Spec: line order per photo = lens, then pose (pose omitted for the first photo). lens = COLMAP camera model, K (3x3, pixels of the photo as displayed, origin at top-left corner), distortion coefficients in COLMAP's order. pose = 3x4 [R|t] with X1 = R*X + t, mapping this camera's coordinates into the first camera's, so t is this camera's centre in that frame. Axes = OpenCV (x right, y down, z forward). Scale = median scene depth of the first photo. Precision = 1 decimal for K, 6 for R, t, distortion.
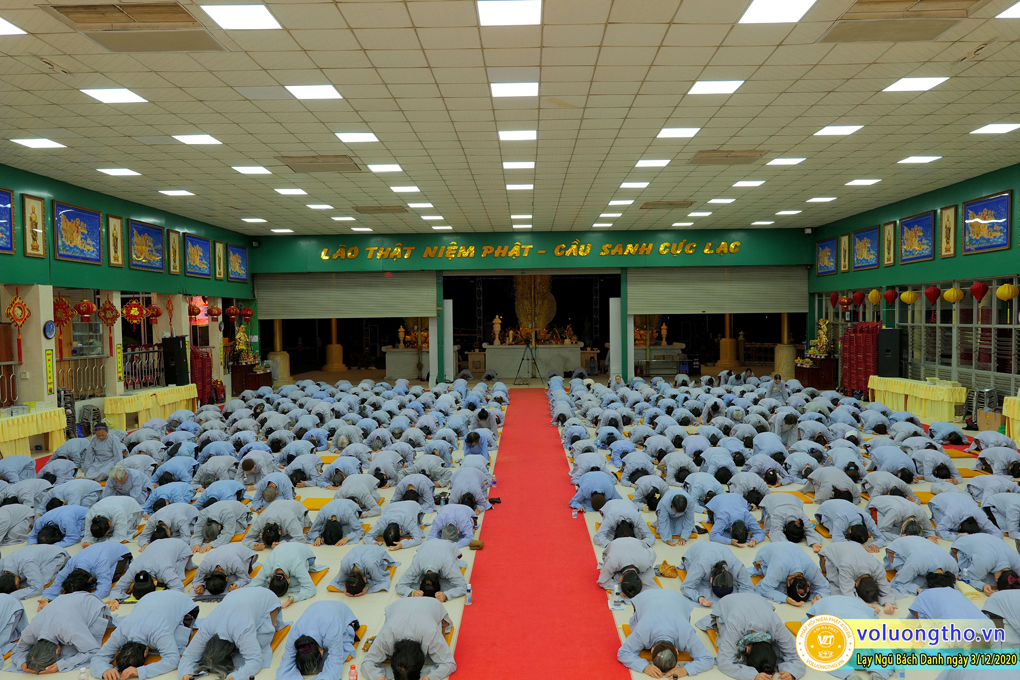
lens RADIAL K [[763.3, 0, 507.2], [0, 763.3, 361.2], [0, 0, 1]] dist [-0.007621, -0.000158]
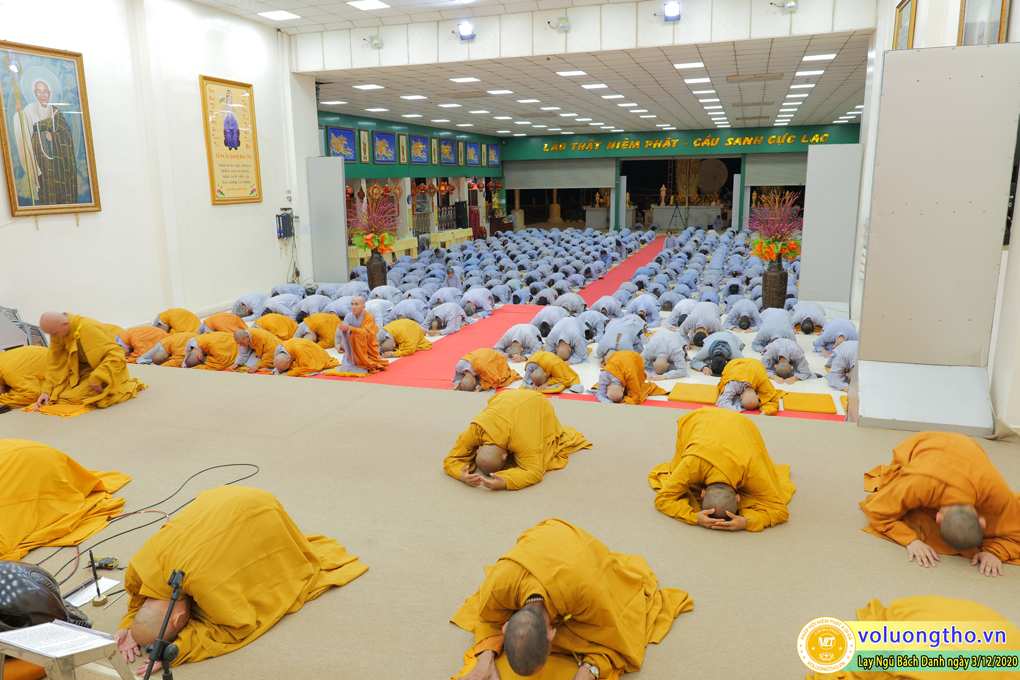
lens RADIAL K [[763.3, 0, 508.3], [0, 763.3, 342.2], [0, 0, 1]] dist [-0.007621, -0.000158]
pose [[0.951196, 0.060827, -0.302532, 0.197471], [-0.010752, 0.986318, 0.164503, -0.001352], [0.308399, -0.153222, 0.938836, -0.593780]]
